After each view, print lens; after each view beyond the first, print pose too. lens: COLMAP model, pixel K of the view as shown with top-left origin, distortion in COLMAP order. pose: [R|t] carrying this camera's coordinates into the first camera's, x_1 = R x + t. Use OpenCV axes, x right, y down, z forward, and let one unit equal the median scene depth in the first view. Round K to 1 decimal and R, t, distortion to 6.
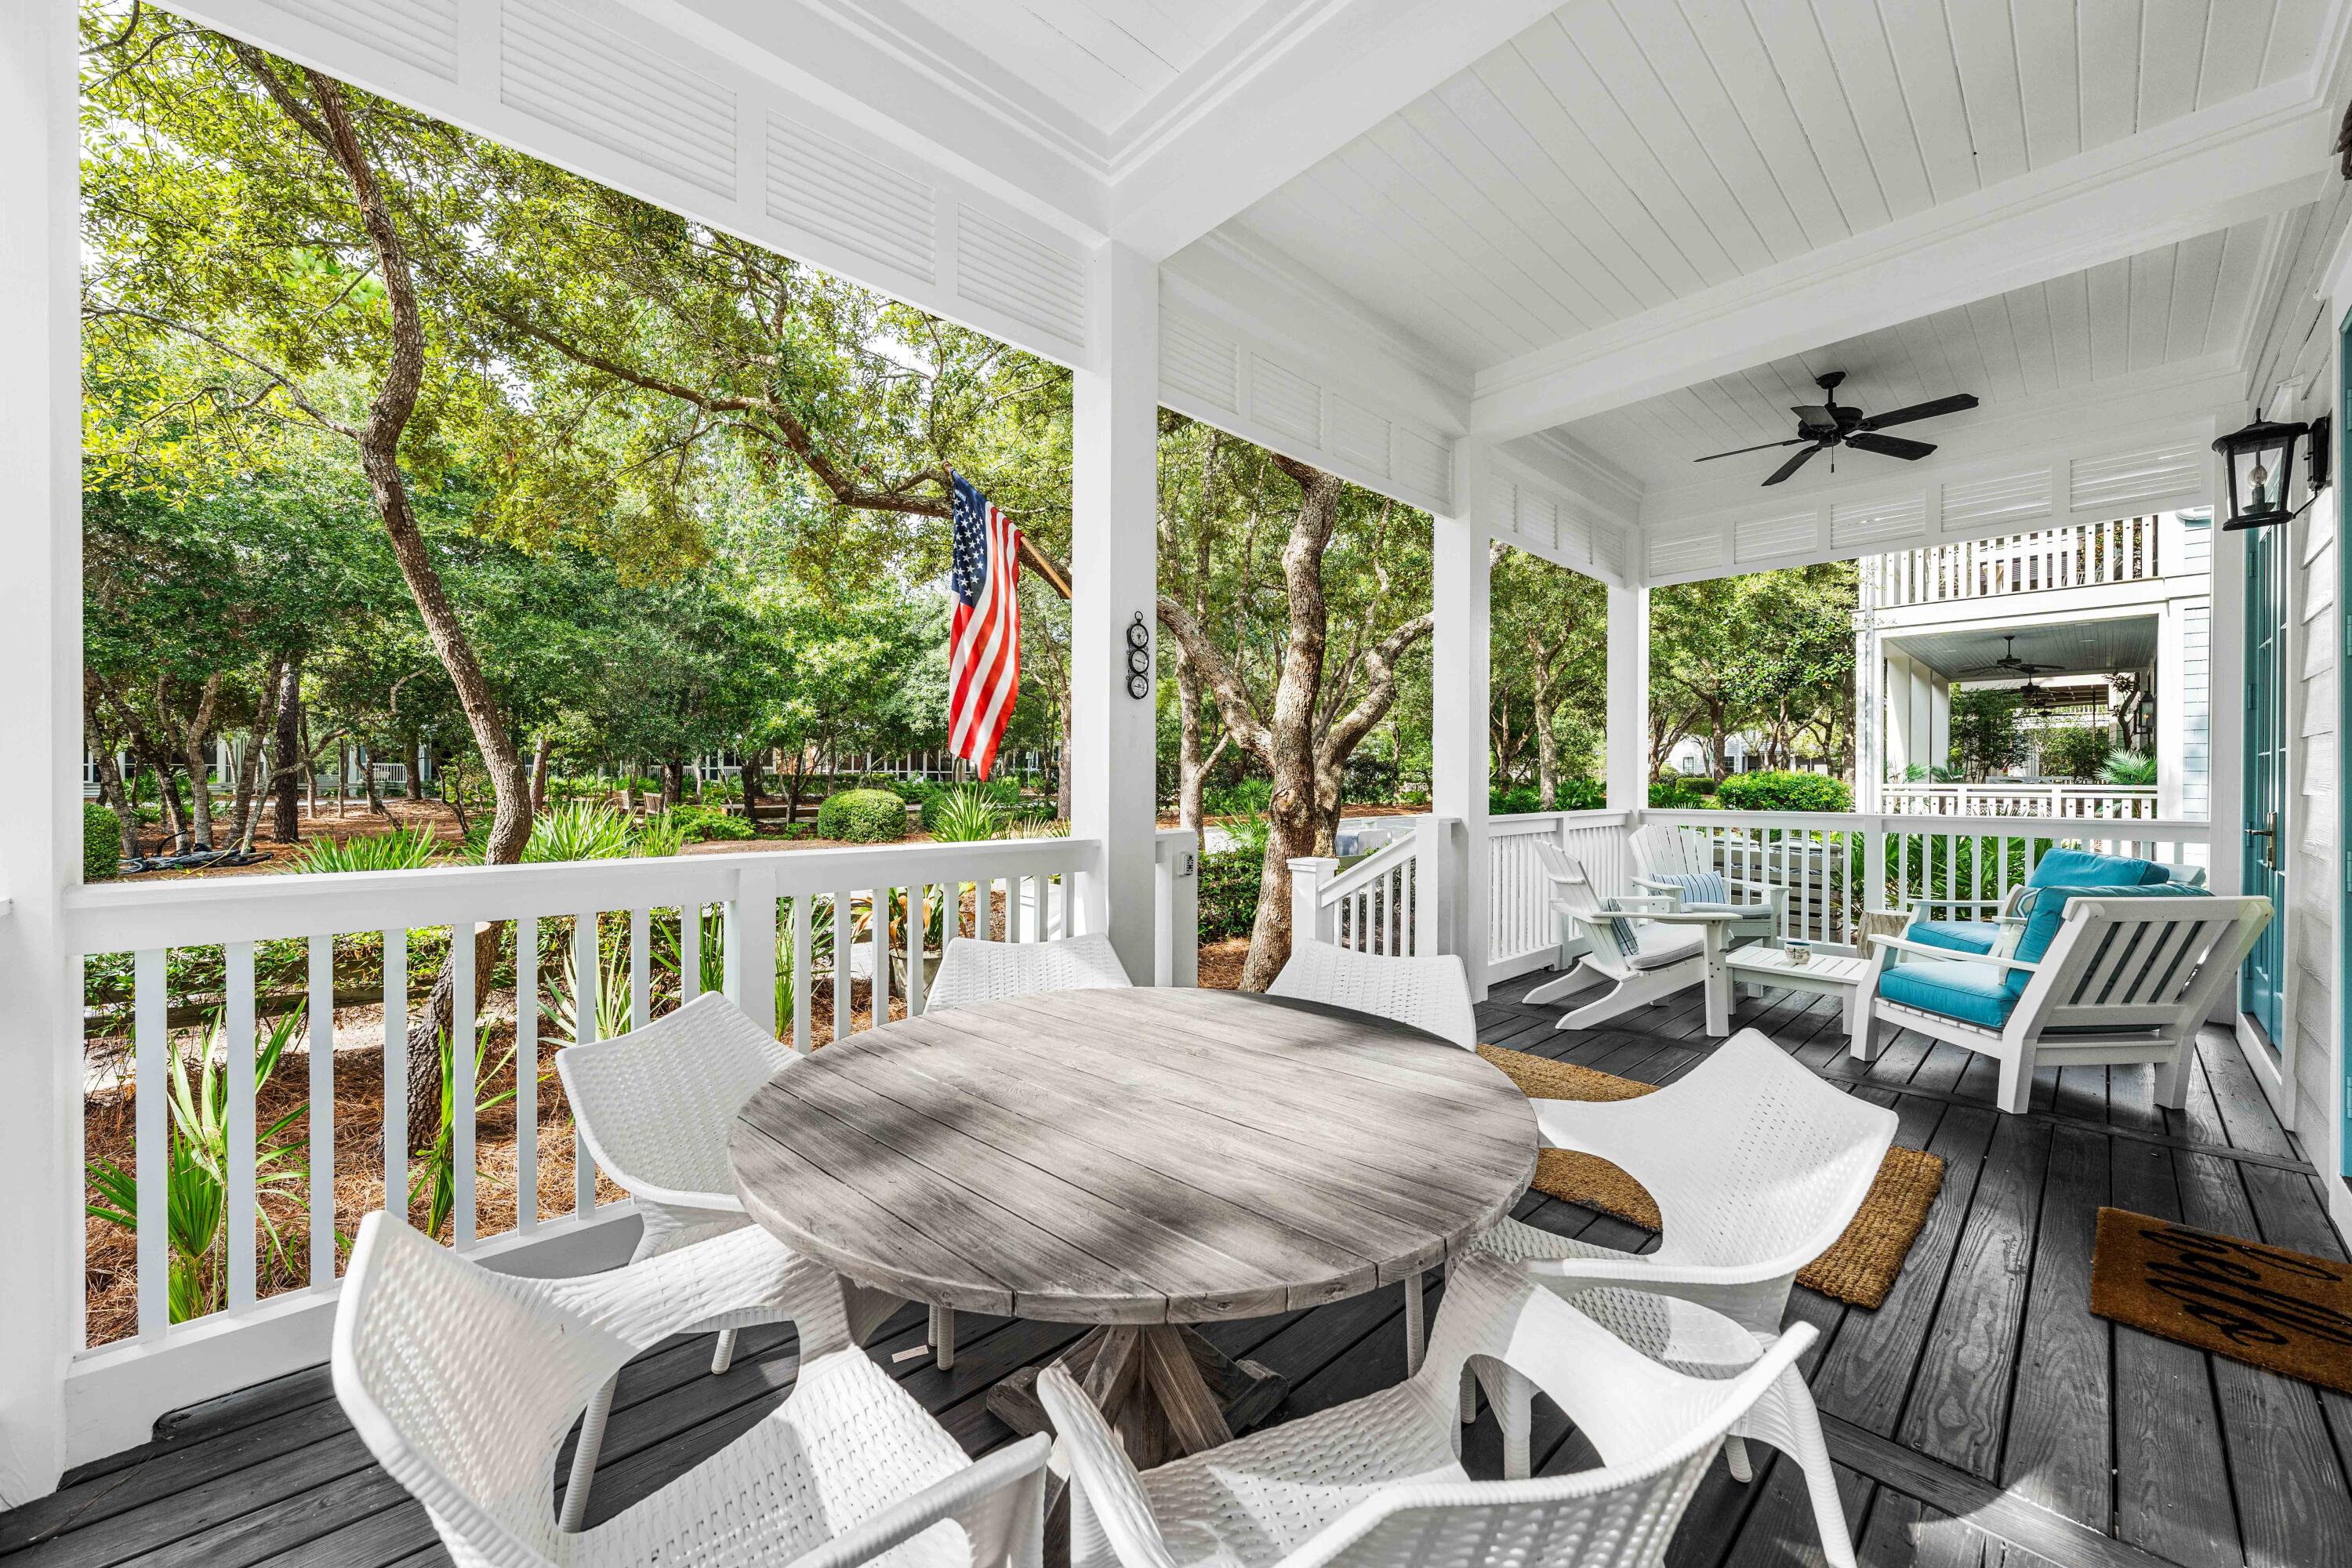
lens RADIAL K [[885.0, 0, 1175.2], [0, 885.0, 780.3], [0, 0, 1]] dist [-0.004307, 0.001008]
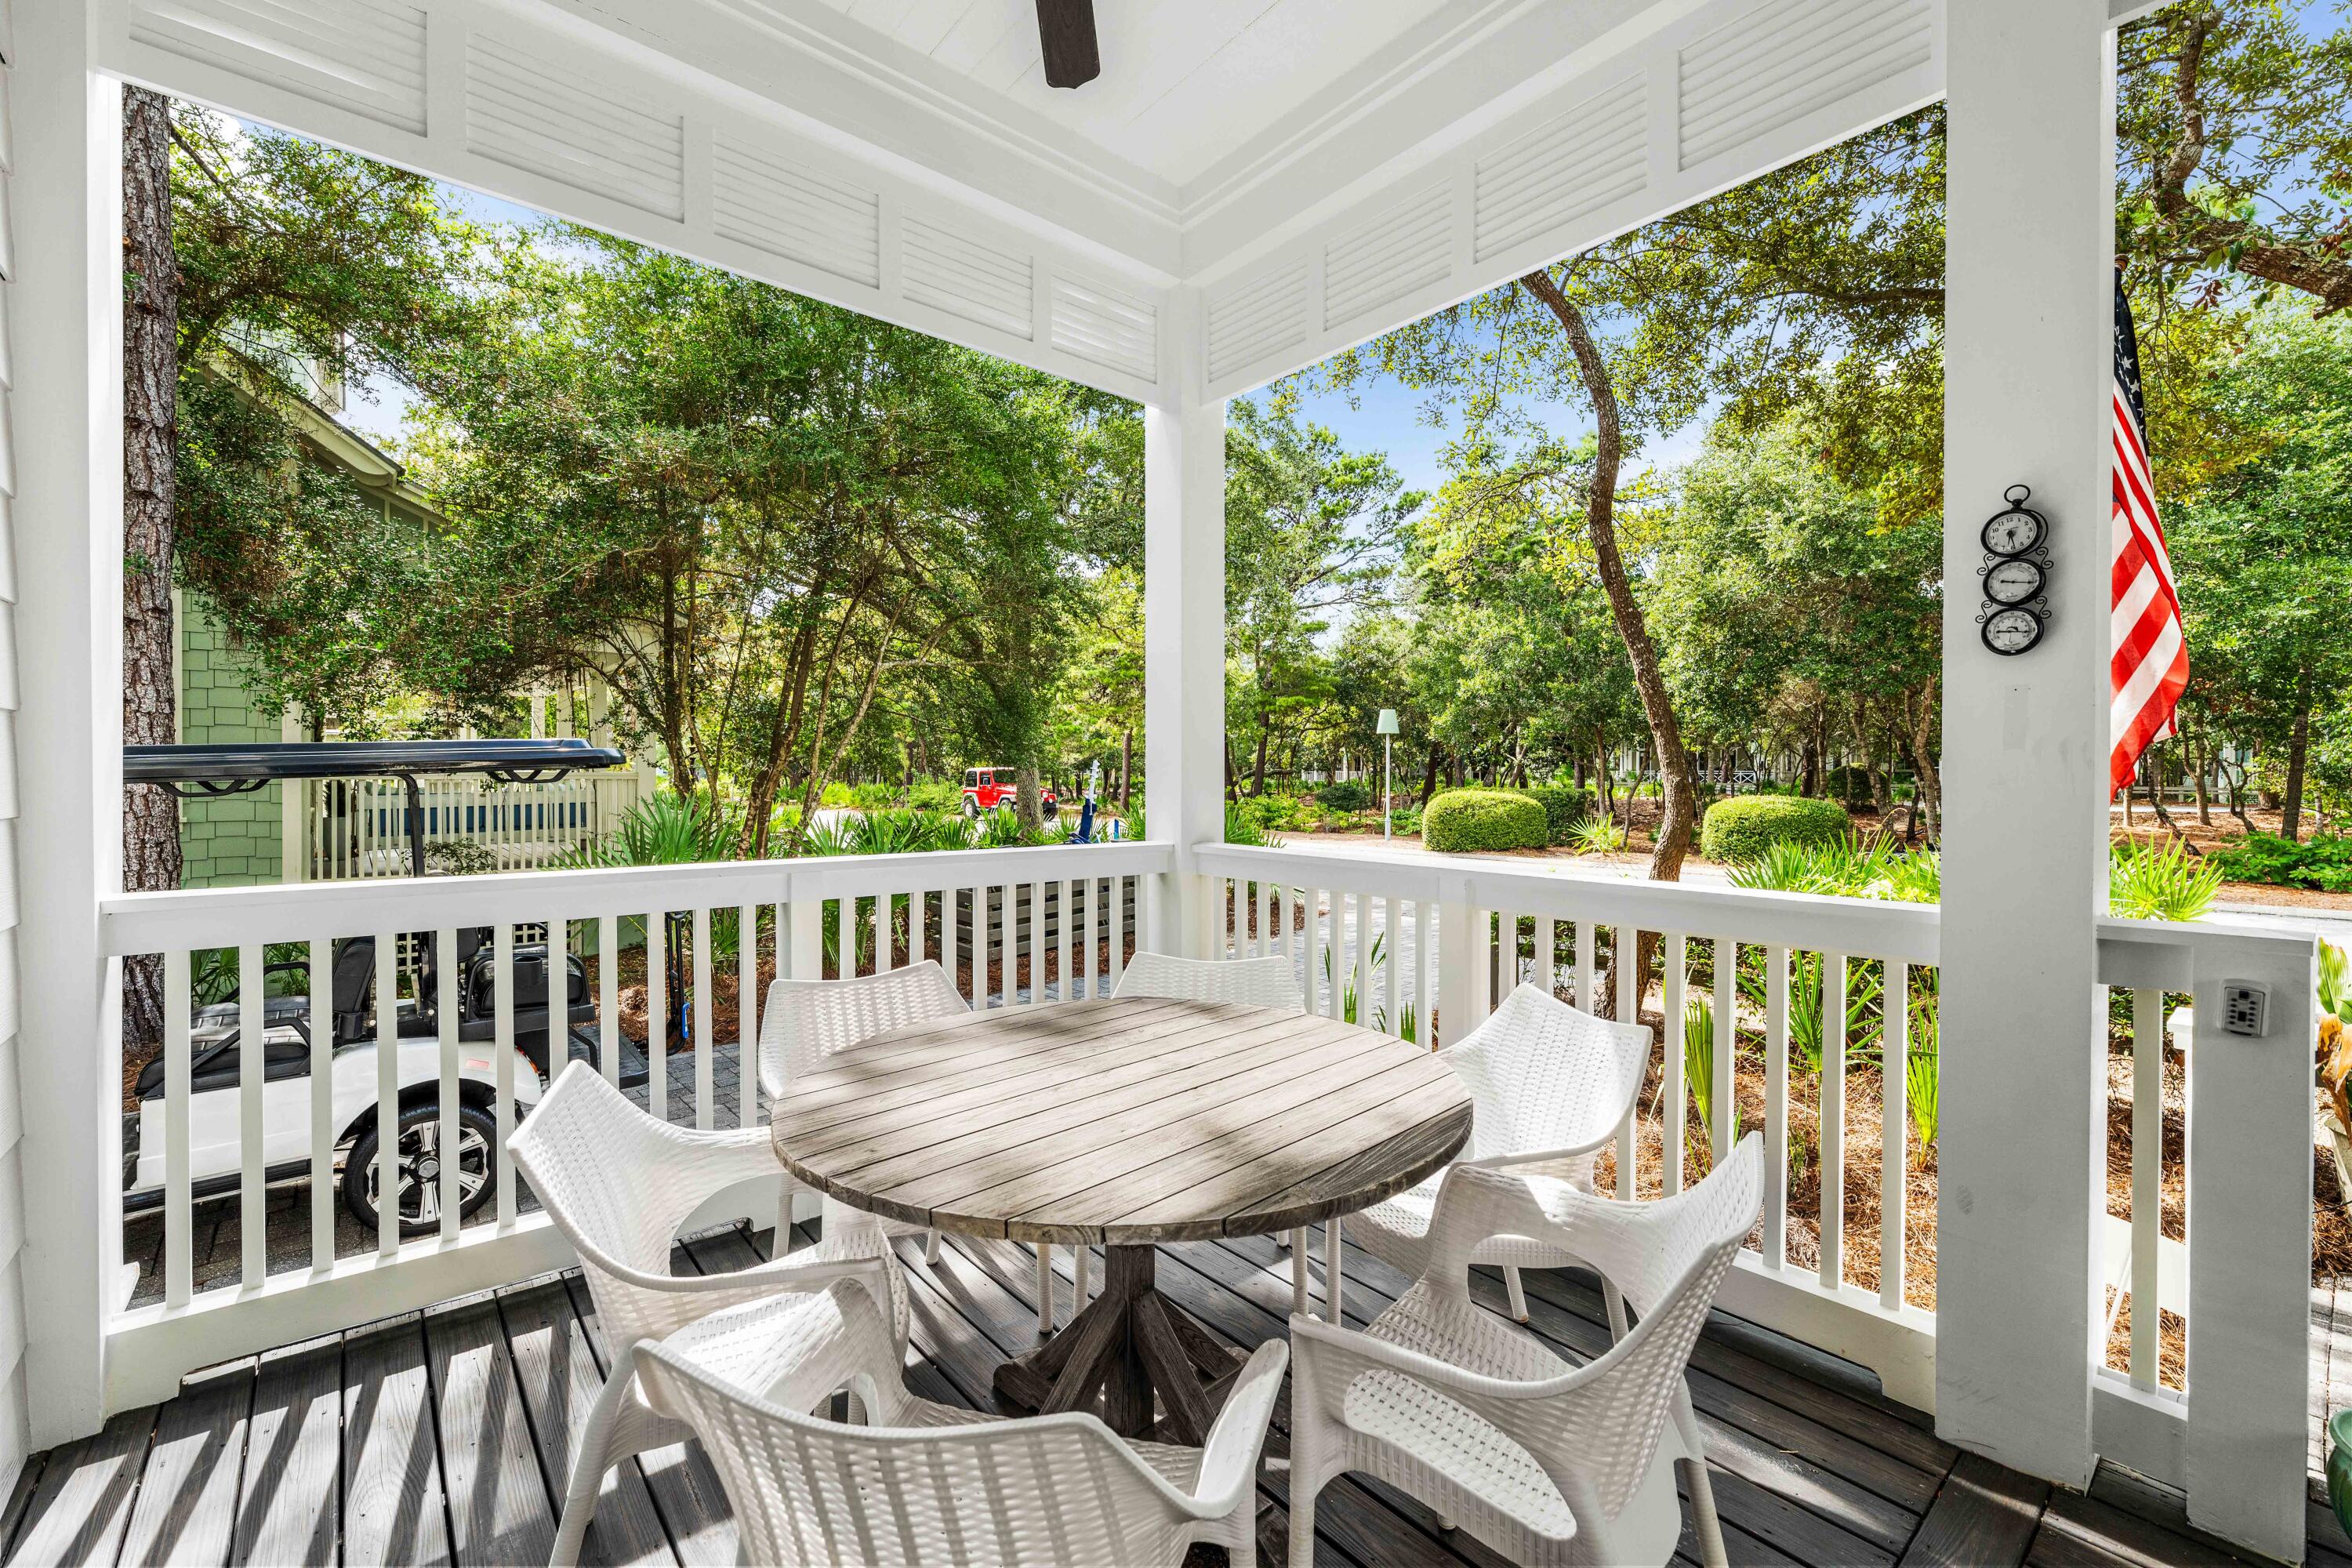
lens RADIAL K [[983.2, 0, 1173.8], [0, 983.2, 777.3], [0, 0, 1]] dist [0.000271, -0.000032]
pose [[-0.061824, 0.001259, -0.998086, 0.132042], [-0.002717, 0.999995, 0.001430, -0.004574], [0.998083, 0.002801, -0.061820, 0.125097]]
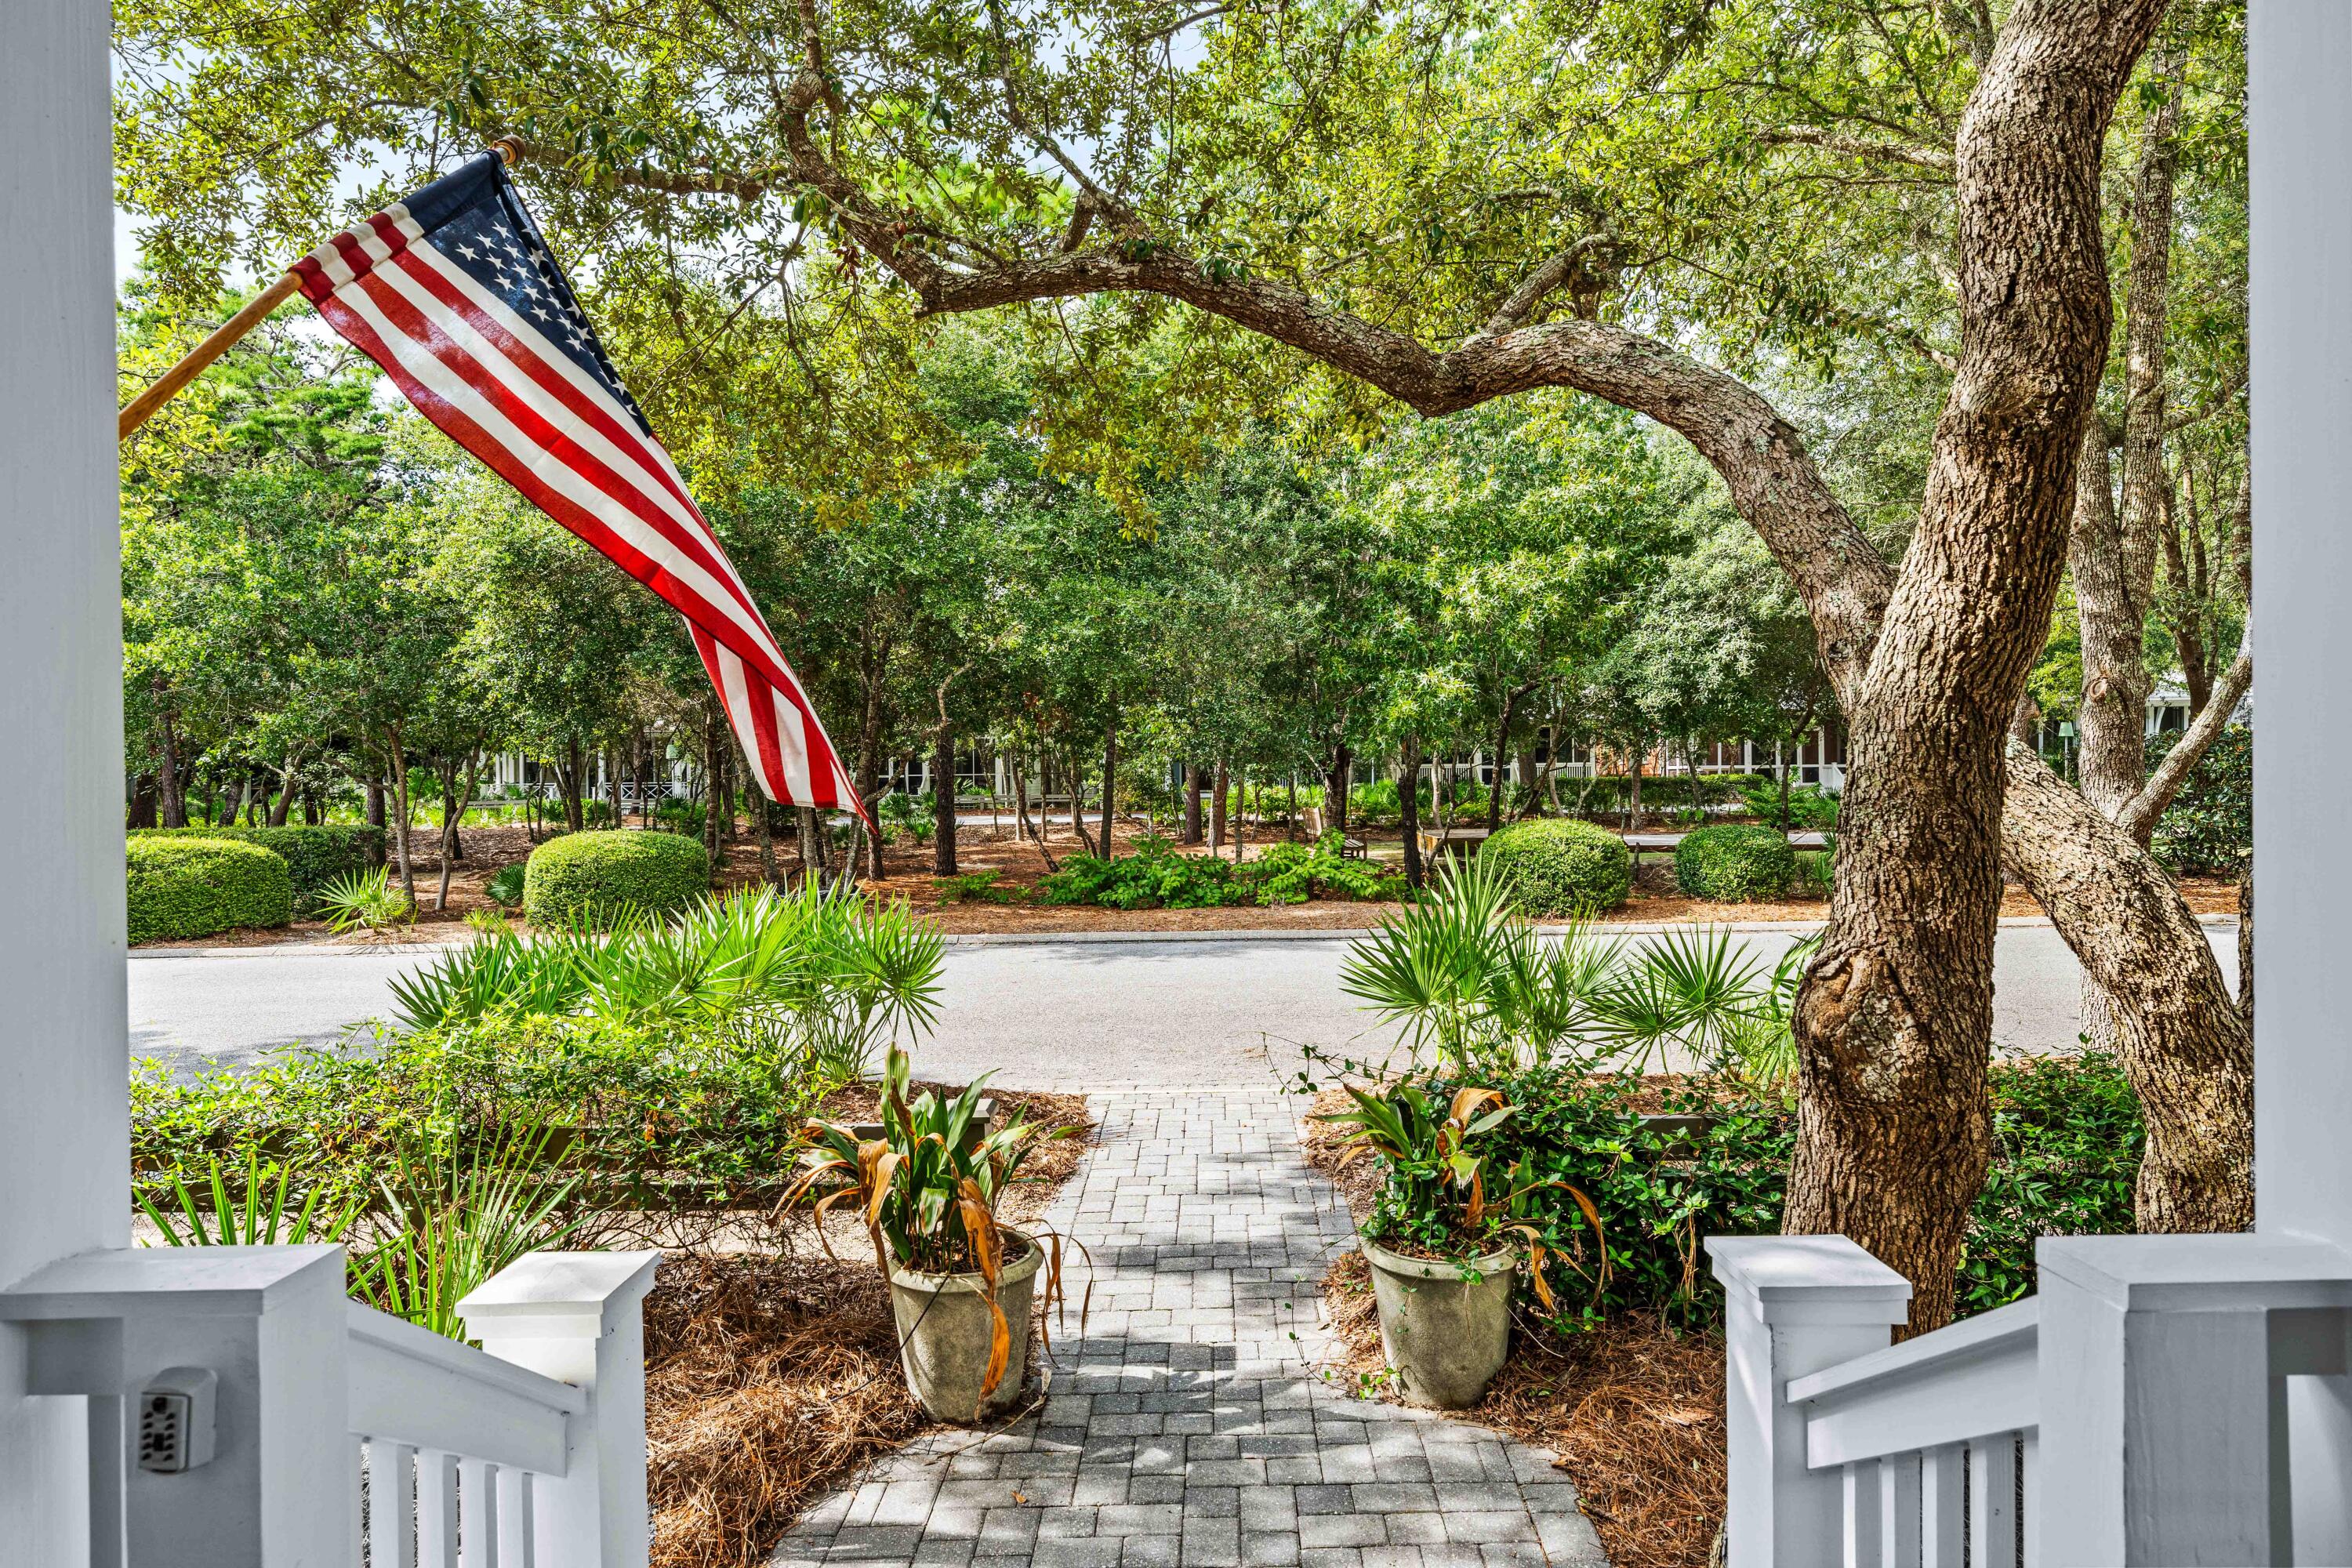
lens RADIAL K [[1441.9, 0, 1171.6], [0, 1441.9, 789.7], [0, 0, 1]] dist [0.002255, 0.000436]
pose [[0.724828, -0.009383, -0.688866, 0.123552], [0.015891, 0.999869, 0.003101, -0.019931], [0.688747, -0.013194, 0.724882, 0.225777]]
